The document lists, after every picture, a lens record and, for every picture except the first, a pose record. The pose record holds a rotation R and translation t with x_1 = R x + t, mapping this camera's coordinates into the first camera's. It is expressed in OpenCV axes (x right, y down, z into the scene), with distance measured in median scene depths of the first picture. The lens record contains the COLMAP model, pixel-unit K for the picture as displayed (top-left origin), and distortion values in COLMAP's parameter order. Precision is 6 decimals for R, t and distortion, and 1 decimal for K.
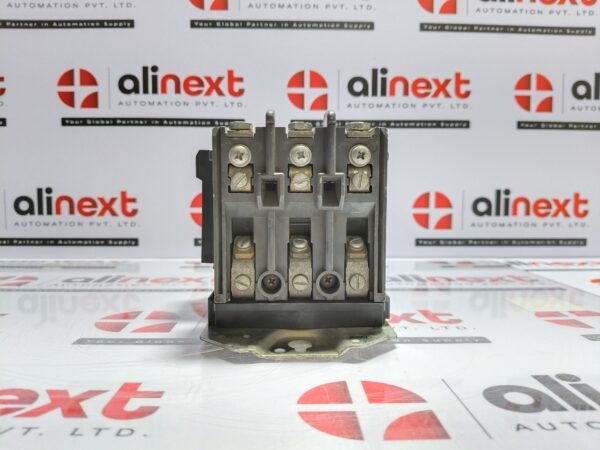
lens RADIAL K [[460.3, 0, 300.0], [0, 460.3, 225.0], [0, 0, 1]] dist [0.003309, -0.066915]
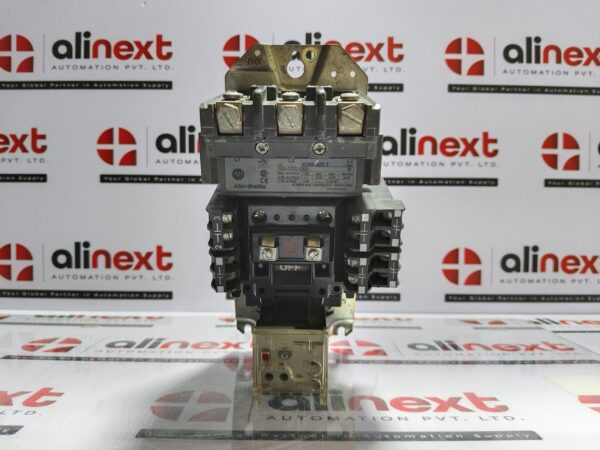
lens RADIAL K [[456.0, 0, 300.0], [0, 456.0, 225.0], [0, 0, 1]] dist [0.028061, -0.104197]
pose [[0.999703, 0.006498, -0.023496, -0.044531], [-0.007618, 0.998823, -0.047906, -0.073716], [0.023157, 0.048071, 0.998575, -0.016058]]
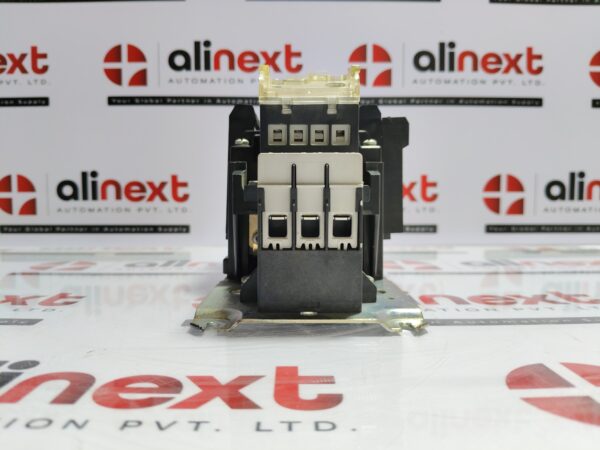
lens RADIAL K [[462.6, 0, 300.9], [0, 462.6, 225.6], [0, 0, 1]] dist [-0.002909, -0.066418]
pose [[0.999895, -0.002912, -0.014174, -0.111668], [0.002899, 0.999995, -0.000988, 0.032017], [0.014177, 0.000947, 0.999899, 0.061211]]
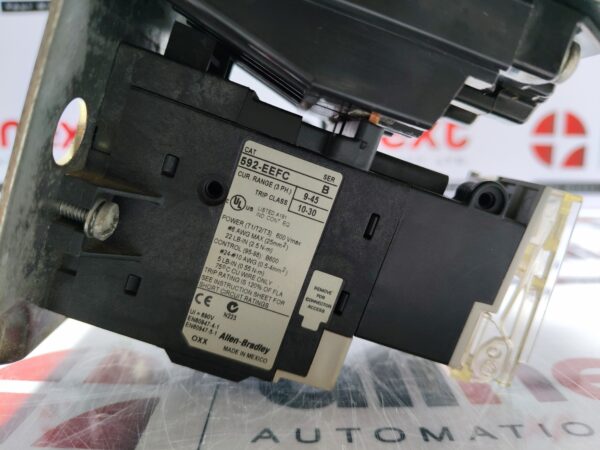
lens RADIAL K [[456.0, 0, 300.0], [0, 456.0, 225.0], [0, 0, 1]] dist [0.028061, -0.104197]
pose [[0.999291, 0.003071, -0.037531, -0.065564], [0.001694, 0.991996, 0.126255, 0.007420], [0.037619, -0.126229, 0.991288, 0.319111]]
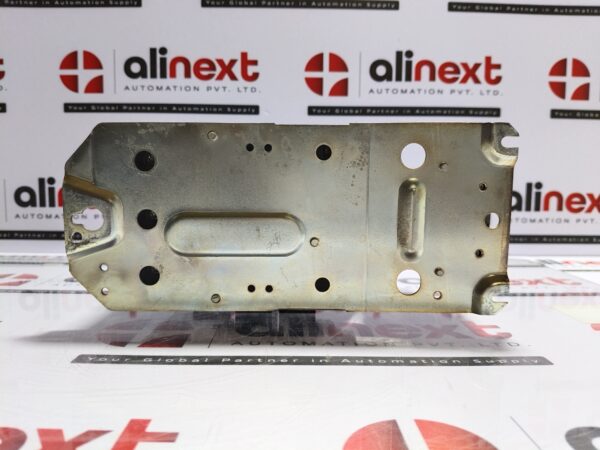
lens RADIAL K [[462.1, 0, 300.0], [0, 462.1, 225.0], [0, 0, 1]] dist [-0.030055, -0.013807]
pose [[0.999889, 0.007546, -0.012835, -0.023080], [-0.007240, 0.999691, 0.023781, -0.010413], [0.013010, -0.023685, 0.999635, 0.062215]]
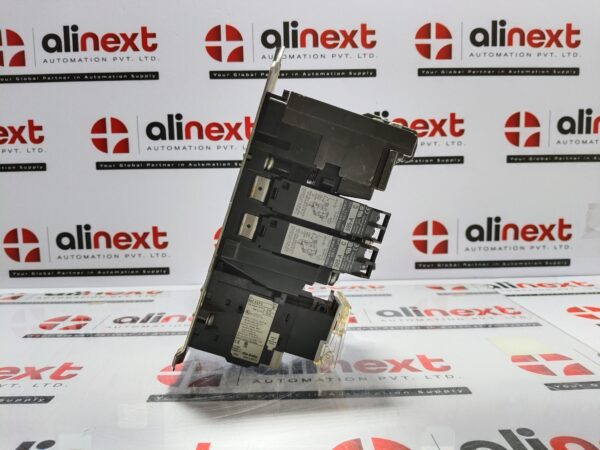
lens RADIAL K [[454.6, 0, 300.4], [0, 454.6, 222.8], [0, 0, 1]] dist [0.031948, -0.099768]
pose [[0.999788, -0.019017, -0.007872, -0.018689], [0.019348, 0.998830, 0.044320, -0.125323], [0.007020, -0.044463, 0.998986, -0.109347]]
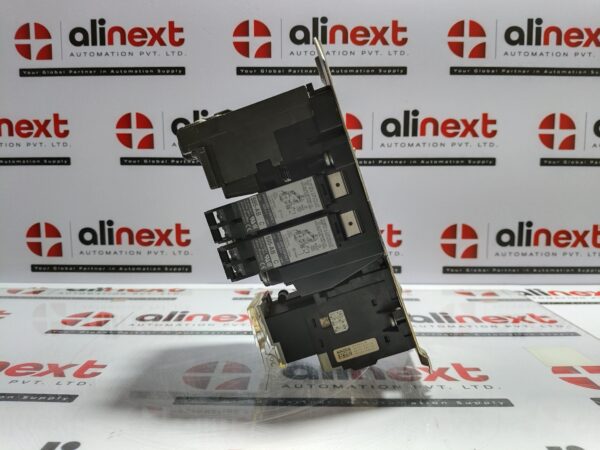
lens RADIAL K [[454.6, 0, 300.4], [0, 454.6, 222.8], [0, 0, 1]] dist [0.031948, -0.099768]
pose [[0.999254, 0.002644, -0.038522, -0.044924], [-0.001053, 0.999148, 0.041268, -0.121600], [0.038598, -0.041197, 0.998405, -0.086680]]
